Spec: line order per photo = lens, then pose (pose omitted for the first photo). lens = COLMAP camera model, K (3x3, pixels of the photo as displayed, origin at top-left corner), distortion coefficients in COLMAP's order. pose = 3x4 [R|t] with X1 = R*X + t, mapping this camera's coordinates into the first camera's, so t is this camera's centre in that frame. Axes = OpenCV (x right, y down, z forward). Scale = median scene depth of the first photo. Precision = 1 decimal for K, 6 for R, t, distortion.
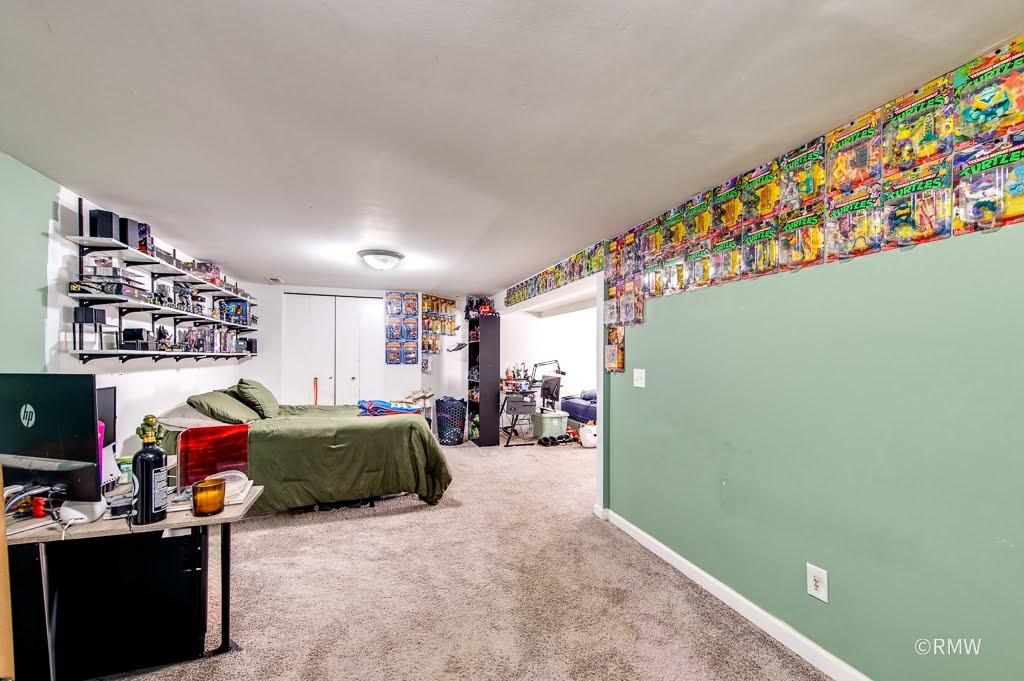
lens RADIAL K [[416.5, 0, 521.5], [0, 416.5, 354.5], [0, 0, 1]] dist [0.016740, -0.004011]
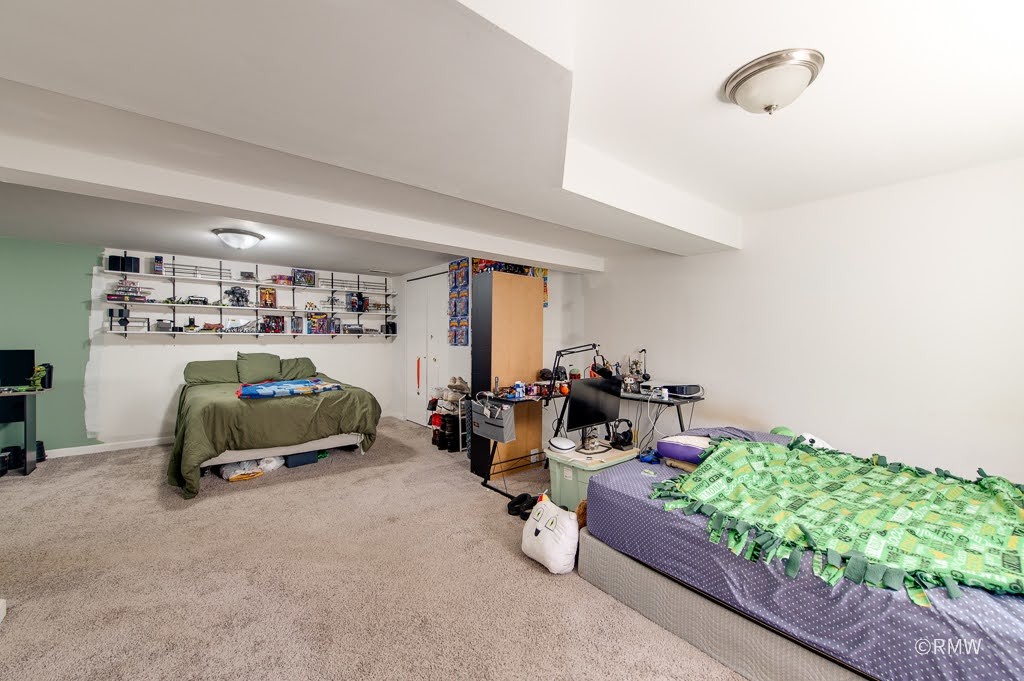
lens RADIAL K [[416.5, 0, 515.3], [0, 416.5, 342.8], [0, 0, 1]] dist [0.016740, -0.004011]
pose [[0.334351, 0.008471, -0.942411, 0.548457], [-0.000891, 0.999962, 0.008672, 0.009275], [0.942448, -0.002059, 0.334346, 0.836868]]
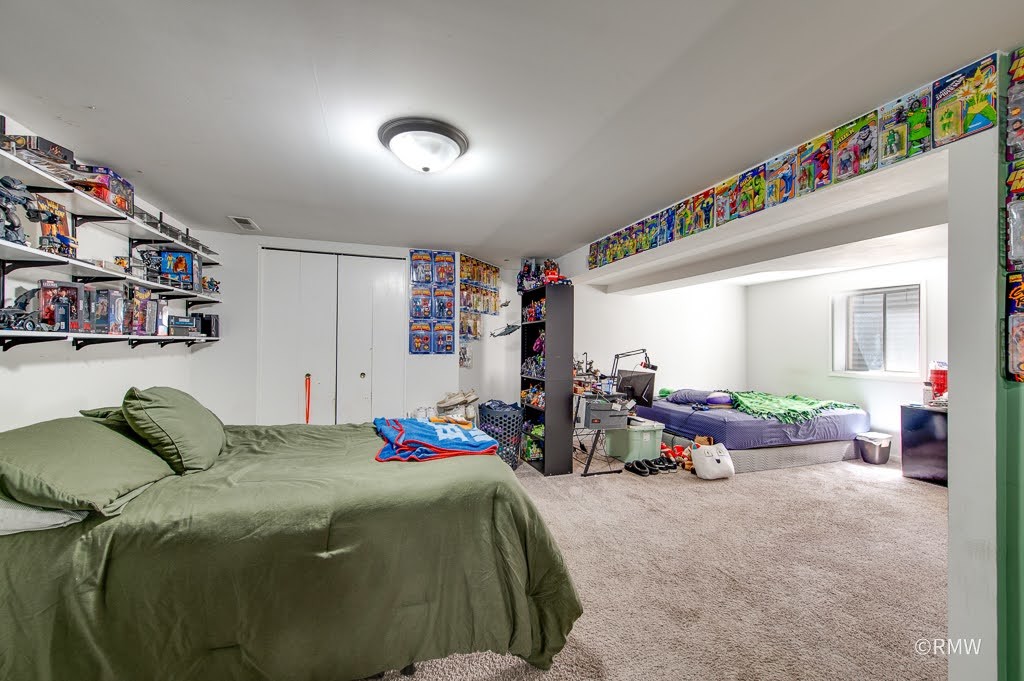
lens RADIAL K [[416.5, 0, 517.4], [0, 416.5, 339.5], [0, 0, 1]] dist [0.016740, -0.004011]
pose [[0.999836, 0.004279, -0.017613, -0.133391], [-0.004390, 0.999971, -0.006260, 0.002760], [0.017585, 0.006336, 0.999825, 0.310183]]
